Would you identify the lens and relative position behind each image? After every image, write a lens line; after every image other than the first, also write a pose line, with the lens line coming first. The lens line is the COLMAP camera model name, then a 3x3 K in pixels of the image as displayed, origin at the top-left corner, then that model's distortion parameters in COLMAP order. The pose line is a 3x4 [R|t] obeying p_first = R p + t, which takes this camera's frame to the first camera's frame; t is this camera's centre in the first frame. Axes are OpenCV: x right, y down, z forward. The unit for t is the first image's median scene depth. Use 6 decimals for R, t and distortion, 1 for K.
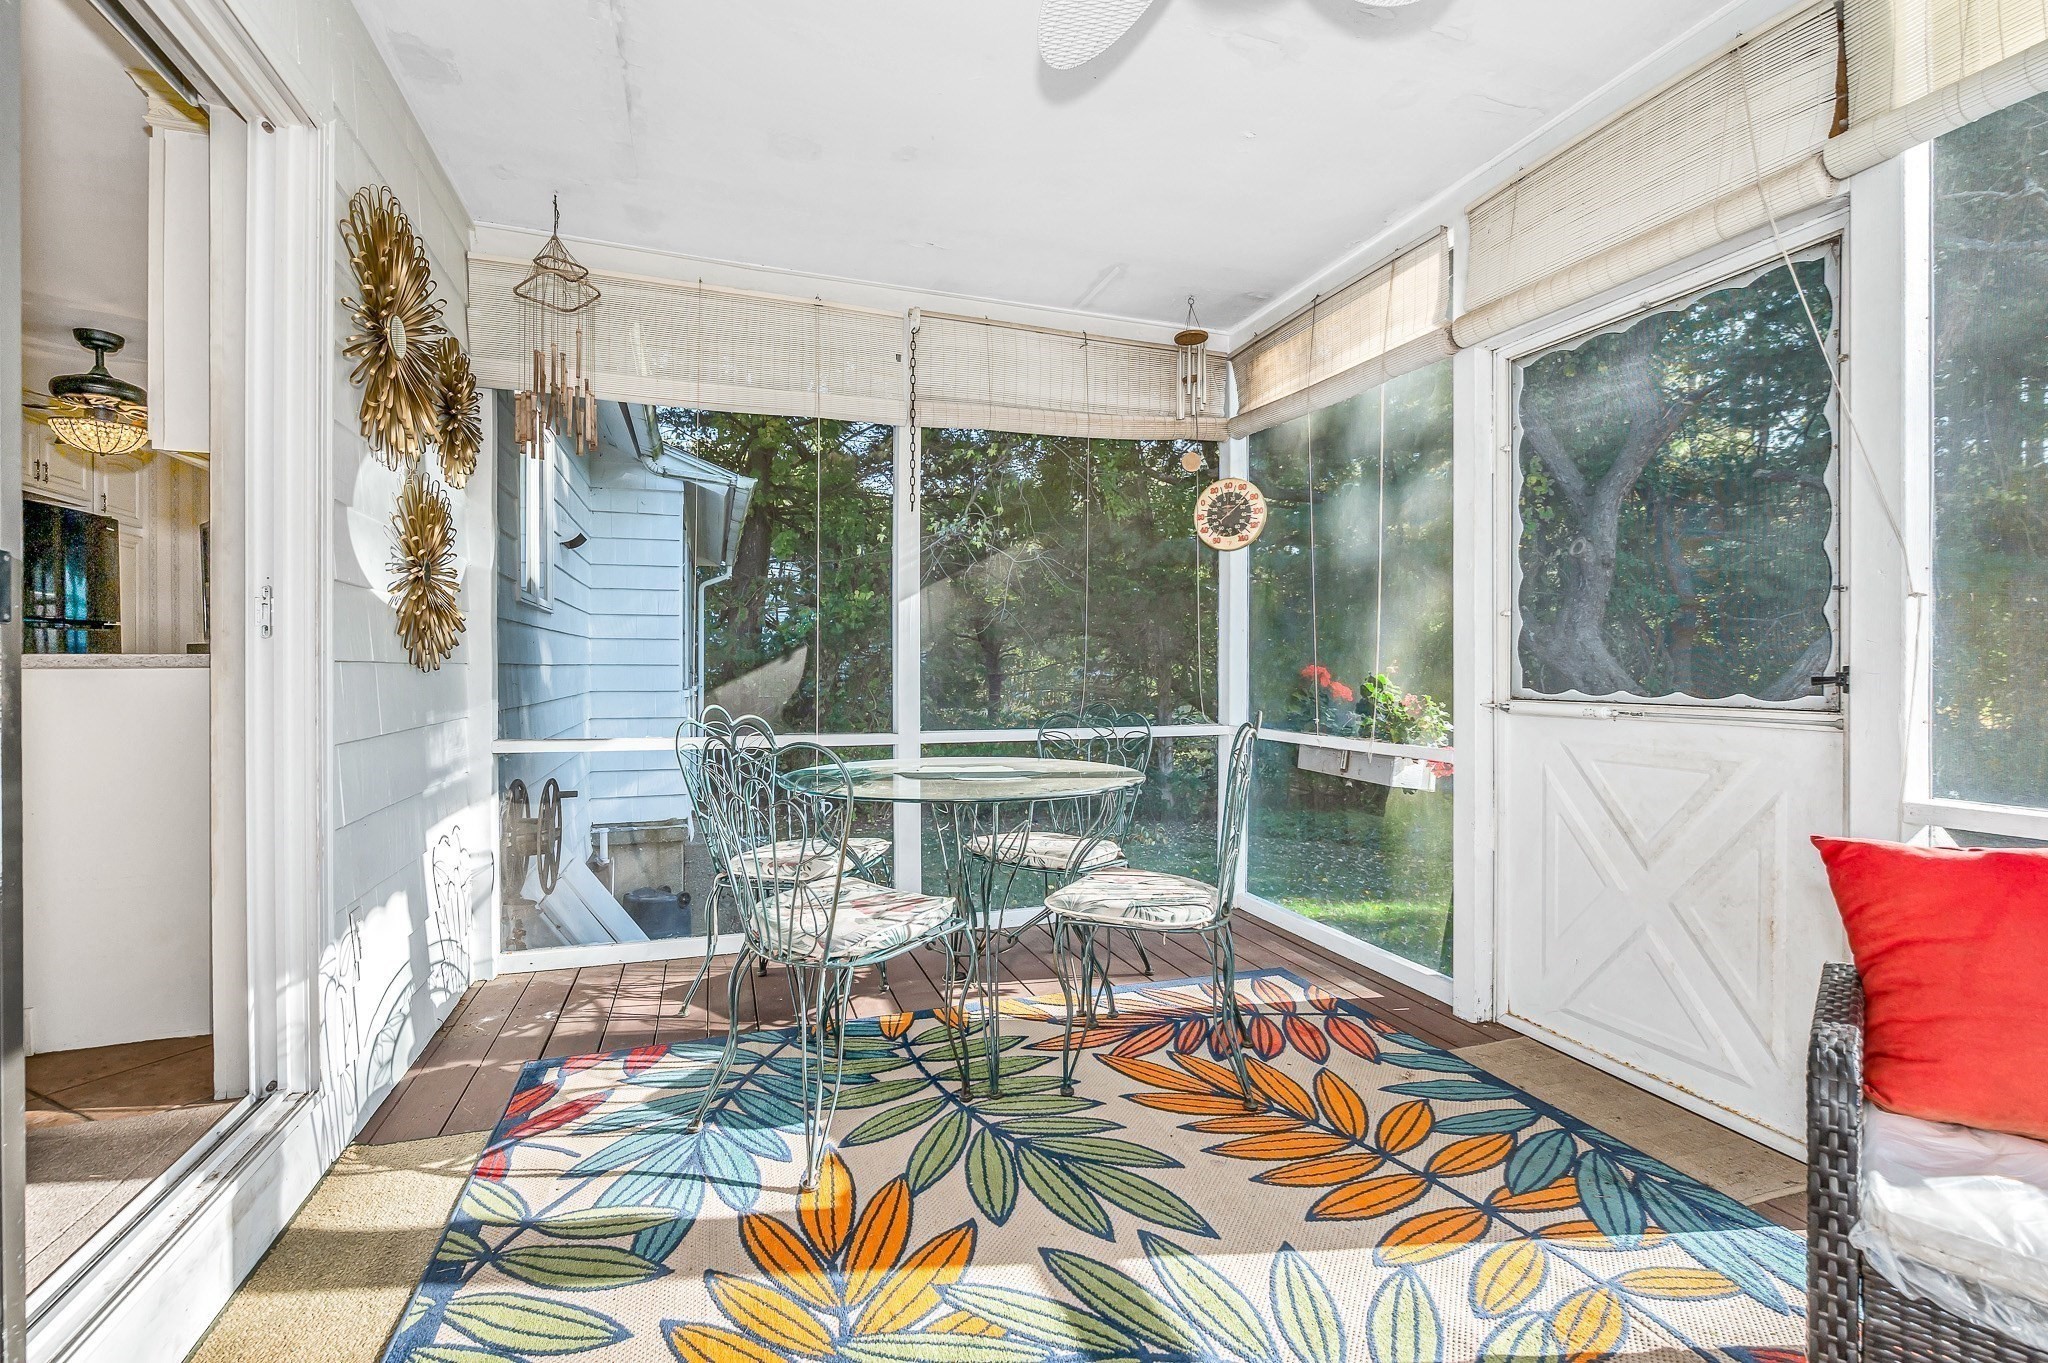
lens RADIAL K [[893.1, 0, 1021.4], [0, 893.1, 669.3], [0, 0, 1]] dist [-0.008563, -0.000575]
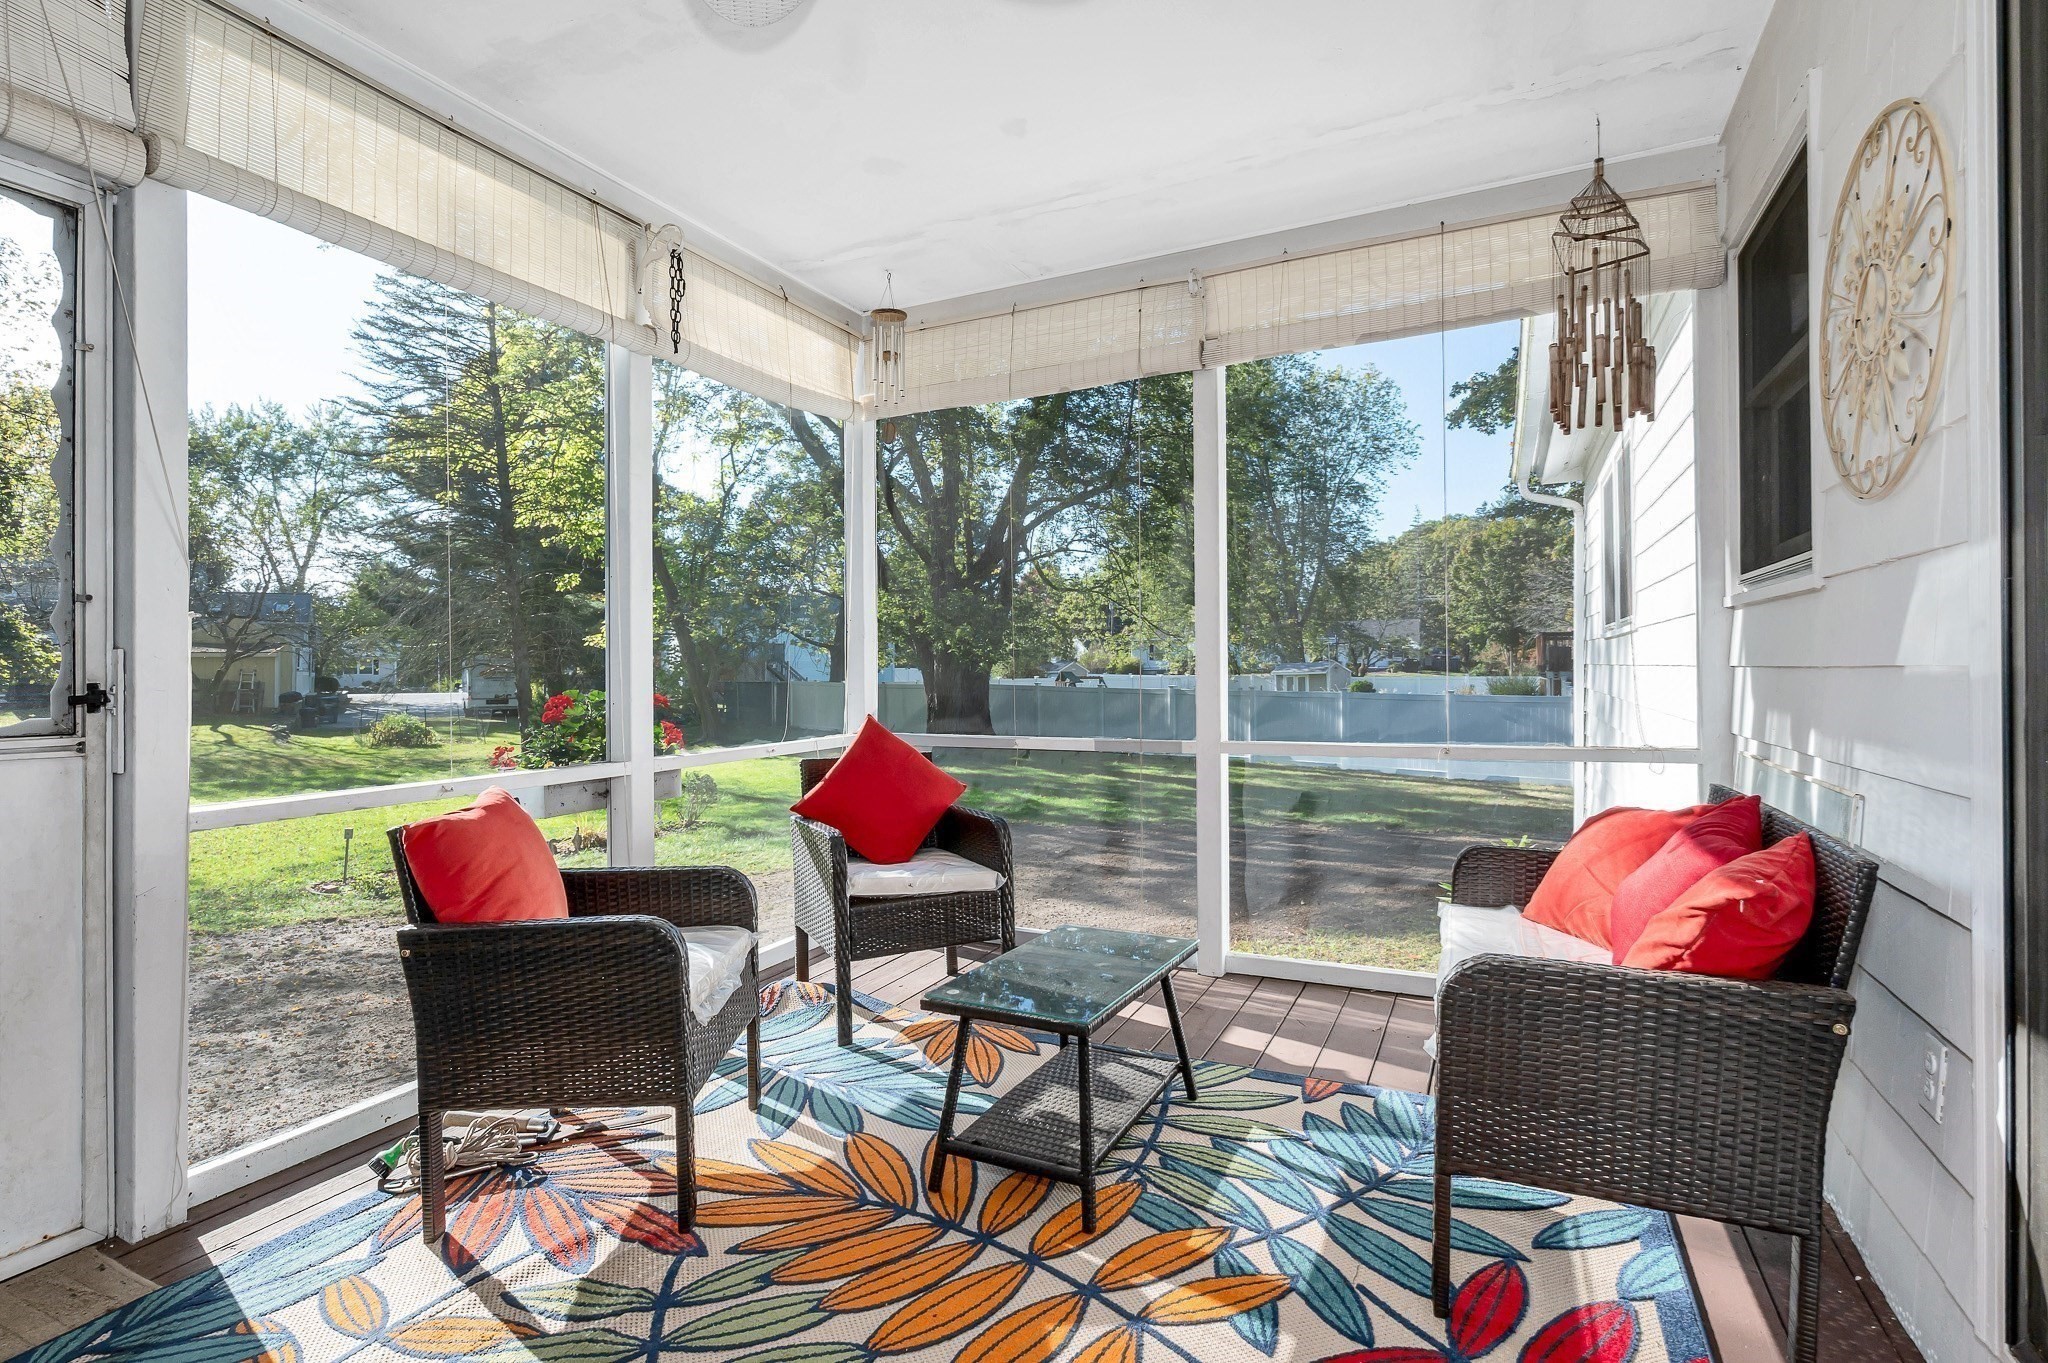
lens RADIAL K [[985.4, 0, 1013.5], [0, 985.4, 673.7], [0, 0, 1]] dist [0.002234, -0.000982]
pose [[-0.703734, -0.000247, 0.710463, -0.372531], [0.003325, 0.999988, 0.003641, -0.011179], [-0.710456, 0.004925, -0.703725, 0.822226]]
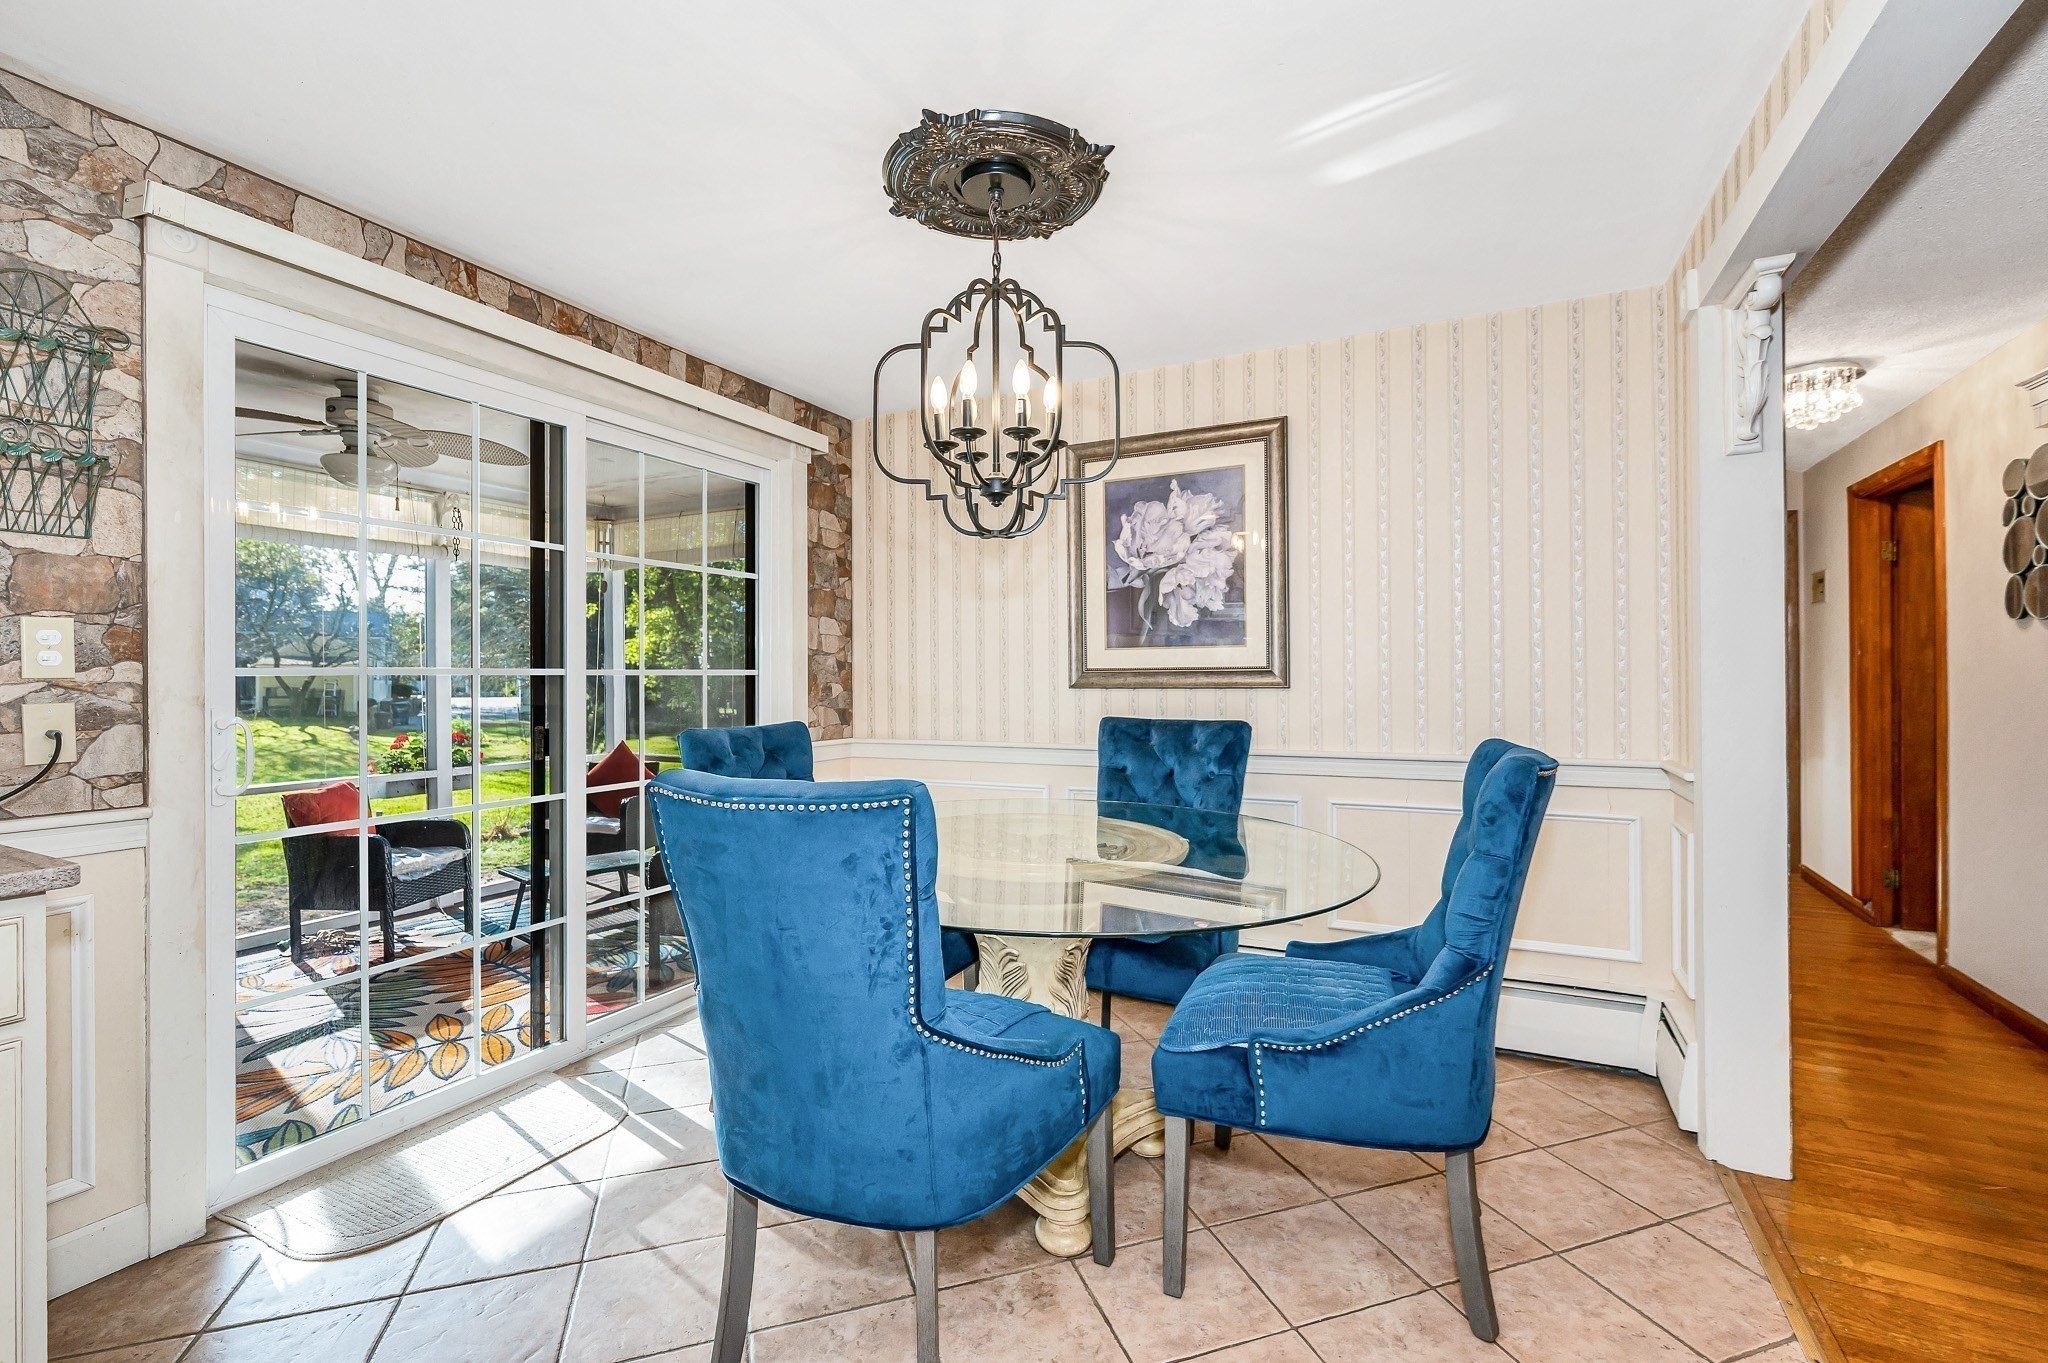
lens RADIAL K [[893.1, 0, 1010.0], [0, 893.1, 691.6], [0, 0, 1]] dist [-0.008563, -0.000575]
pose [[-0.692225, -0.012536, 0.721573, -1.738982], [-0.002045, 0.999879, 0.015410, -0.130725], [-0.721679, 0.009191, -0.692167, 0.781781]]
